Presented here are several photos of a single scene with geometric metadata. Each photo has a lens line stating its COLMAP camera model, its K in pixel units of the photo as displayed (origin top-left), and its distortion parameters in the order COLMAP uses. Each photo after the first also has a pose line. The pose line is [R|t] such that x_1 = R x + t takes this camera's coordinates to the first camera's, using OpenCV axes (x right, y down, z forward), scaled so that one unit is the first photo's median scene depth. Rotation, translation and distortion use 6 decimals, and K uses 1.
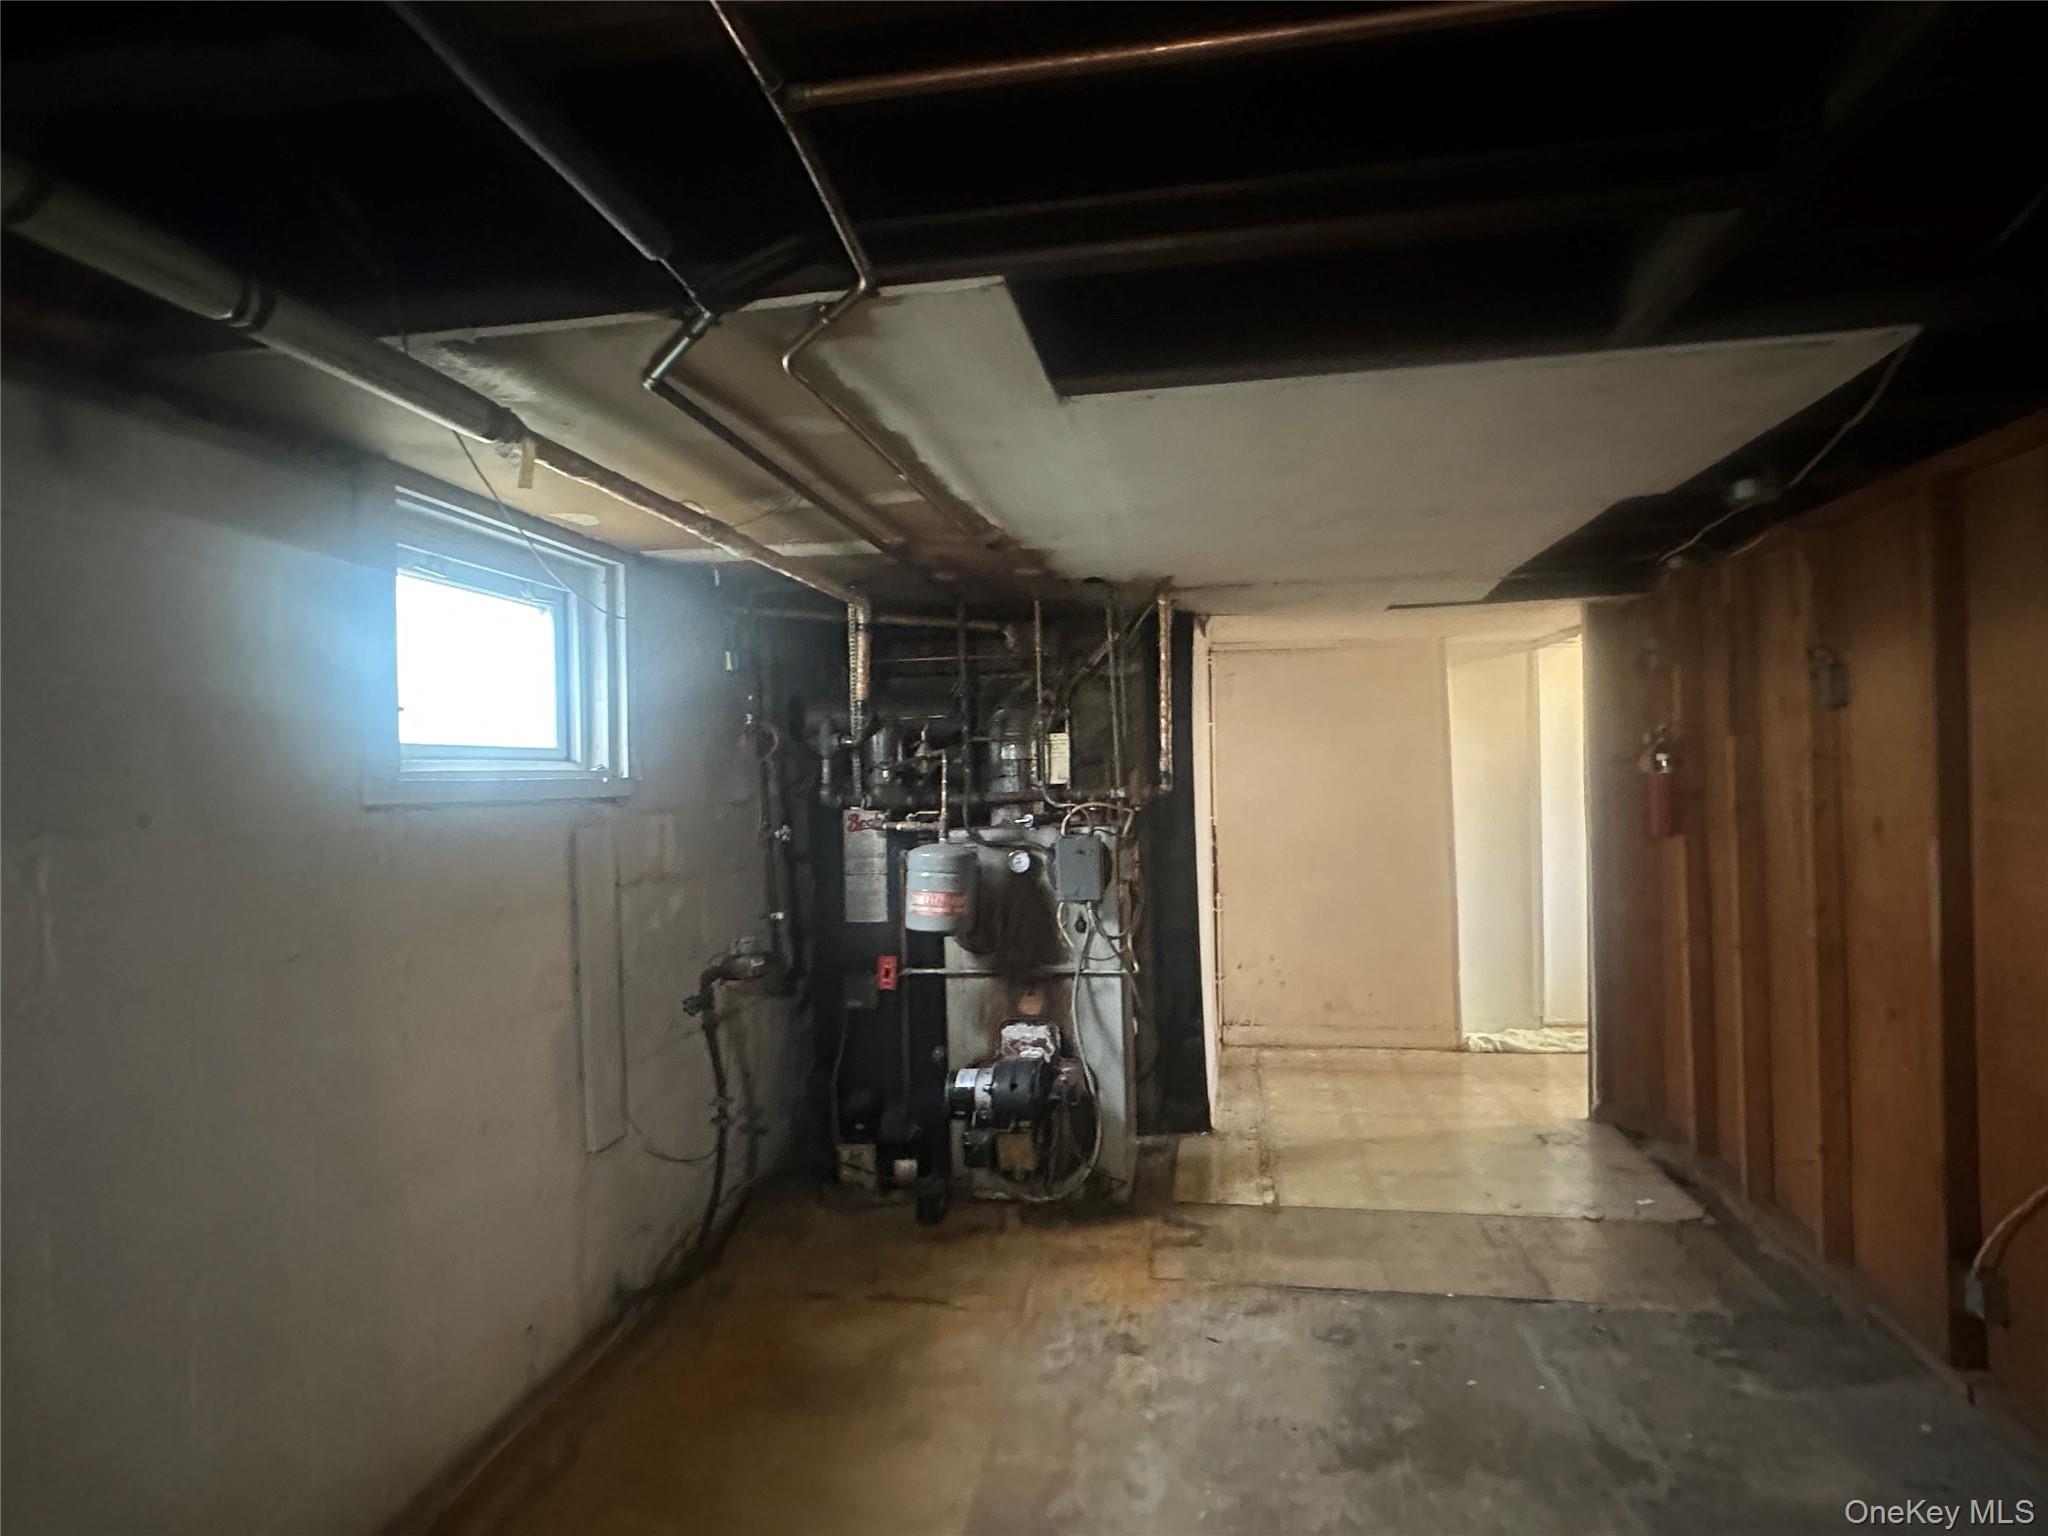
lens RADIAL K [[1103.3, 0, 1024.1], [0, 1103.3, 771.0], [0, 0, 1]] dist [0.002083, -0.000813]
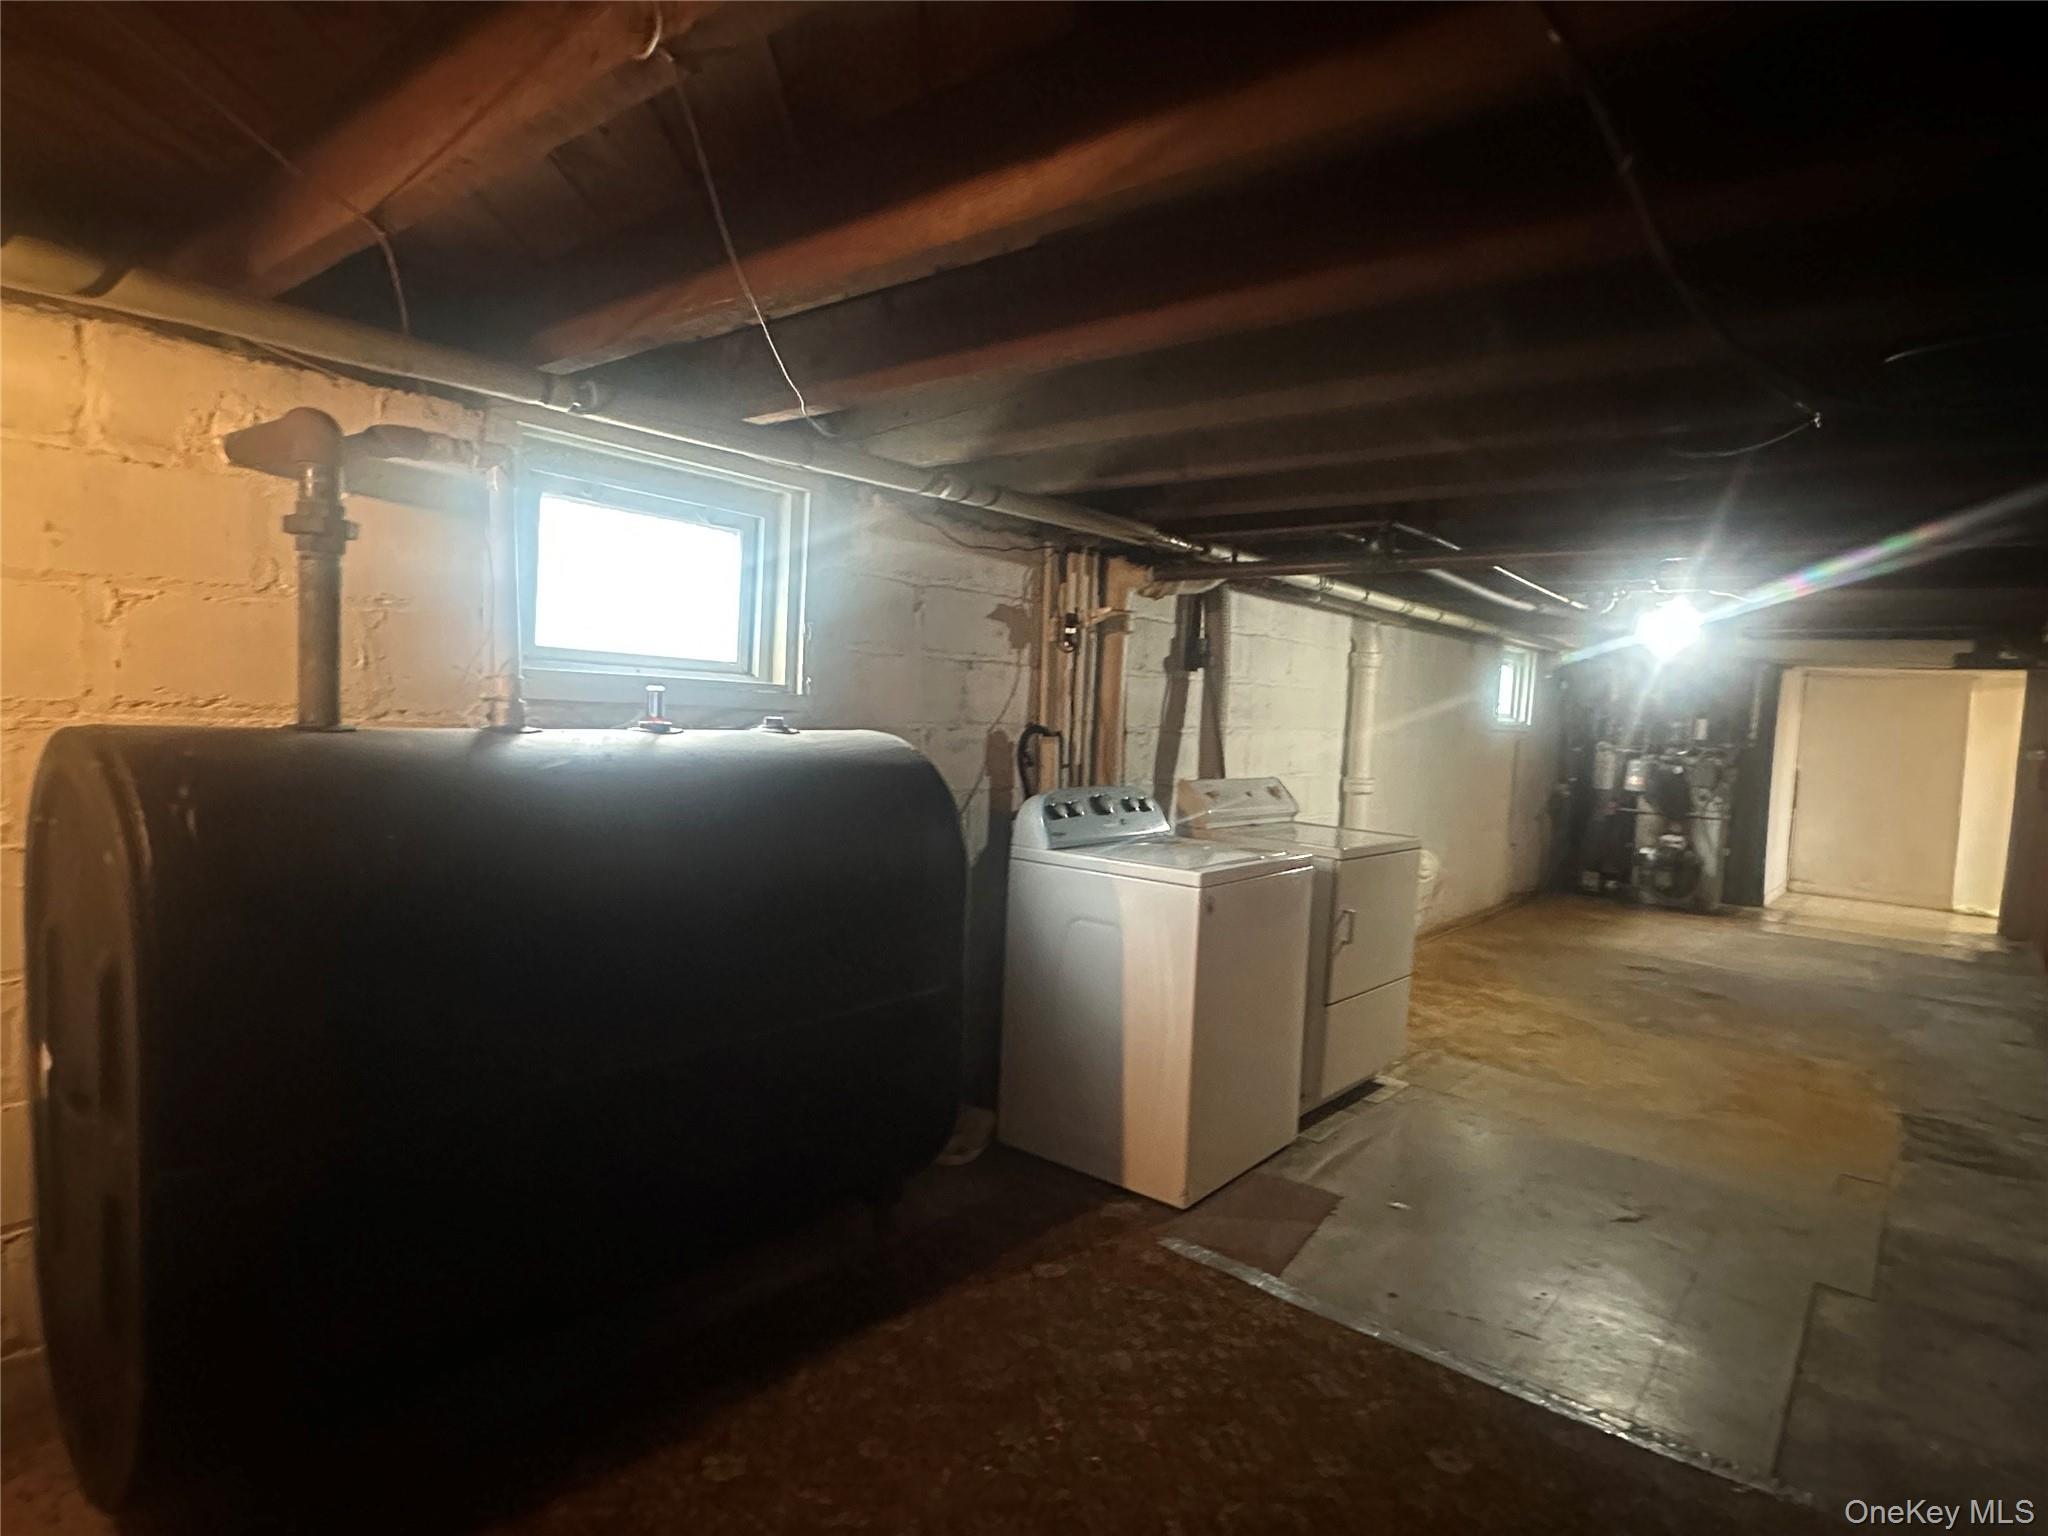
lens RADIAL K [[1103.3, 0, 1017.6], [0, 1103.3, 771.1], [0, 0, 1]] dist [0.002083, -0.000813]
pose [[0.865950, 0.103733, -0.489254, -0.074751], [-0.070191, 0.993779, 0.086469, -0.024877], [0.495180, -0.040537, 0.867844, -1.894515]]
